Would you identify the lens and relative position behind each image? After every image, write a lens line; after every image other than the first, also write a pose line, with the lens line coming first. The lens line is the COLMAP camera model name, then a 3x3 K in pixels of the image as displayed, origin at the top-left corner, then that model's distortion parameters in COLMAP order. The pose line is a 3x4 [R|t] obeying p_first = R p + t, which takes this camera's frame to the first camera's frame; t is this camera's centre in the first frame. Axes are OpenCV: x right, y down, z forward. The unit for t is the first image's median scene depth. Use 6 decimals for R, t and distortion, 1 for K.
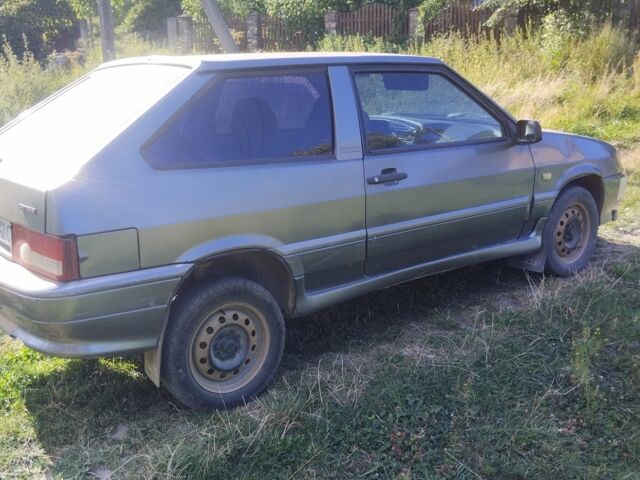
lens RADIAL K [[710.0, 0, 320.0], [0, 710.0, 240.0], [0, 0, 1]] dist [0.116997, -0.256017]
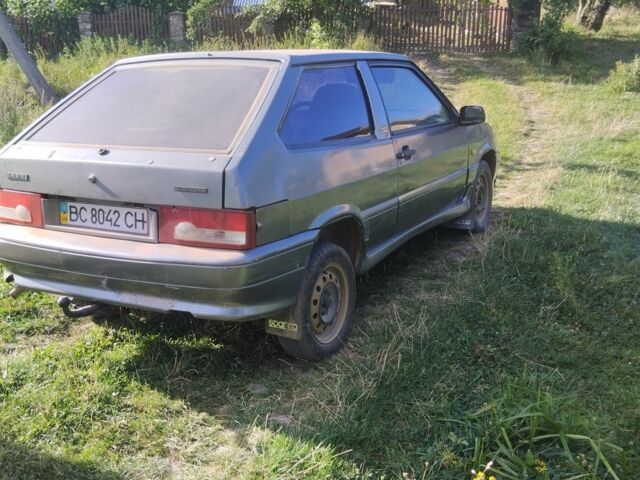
lens RADIAL K [[710.0, 0, 320.0], [0, 710.0, 240.0], [0, 0, 1]] dist [0.116997, -0.256017]
pose [[0.918391, -0.091725, 0.384897, -0.525102], [0.094595, 0.995449, 0.011515, 0.031237], [-0.384201, 0.025834, 0.922888, -0.055705]]
